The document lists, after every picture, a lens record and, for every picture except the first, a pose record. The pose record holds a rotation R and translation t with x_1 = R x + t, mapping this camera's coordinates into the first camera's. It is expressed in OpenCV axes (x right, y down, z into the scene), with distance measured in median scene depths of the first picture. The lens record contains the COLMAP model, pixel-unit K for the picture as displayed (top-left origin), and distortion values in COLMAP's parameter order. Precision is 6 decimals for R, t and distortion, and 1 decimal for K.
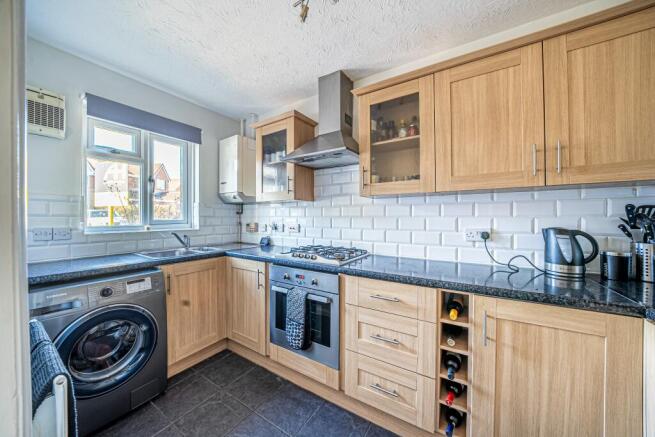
lens RADIAL K [[228.5, 0, 325.8], [0, 228.5, 217.3], [0, 0, 1]] dist [-0.021105, 0.000224]
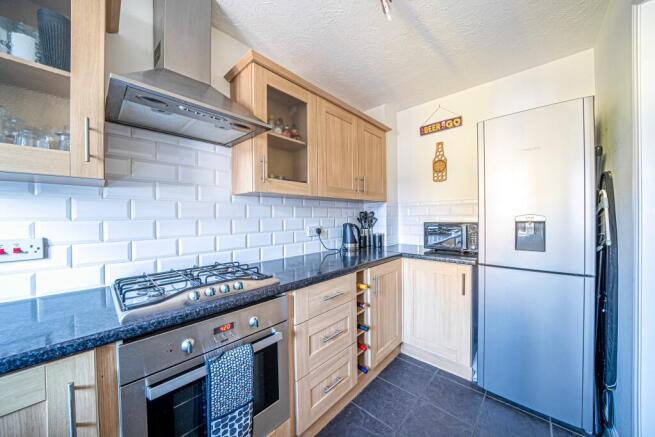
lens RADIAL K [[228.5, 0, 327.2], [0, 228.5, 218.1], [0, 0, 1]] dist [-0.021105, 0.000224]
pose [[0.178601, -0.005818, 0.983904, -0.717151], [0.011768, 0.999924, 0.003777, -0.003046], [-0.983851, 0.010904, 0.178656, 0.783263]]
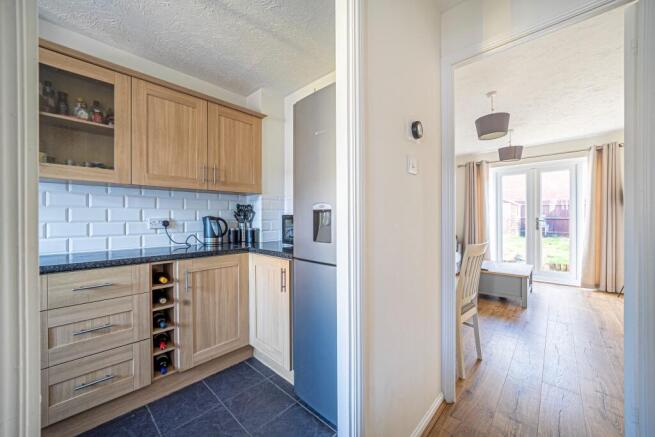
lens RADIAL K [[248.7, 0, 325.0], [0, 248.7, 217.9], [0, 0, 1]] dist [-0.008512, 0.000764]
pose [[0.189192, 0.001322, 0.981939, -0.557548], [0.002913, 0.999994, -0.001908, 0.060877], [-0.981936, 0.003222, 0.189187, -0.165496]]
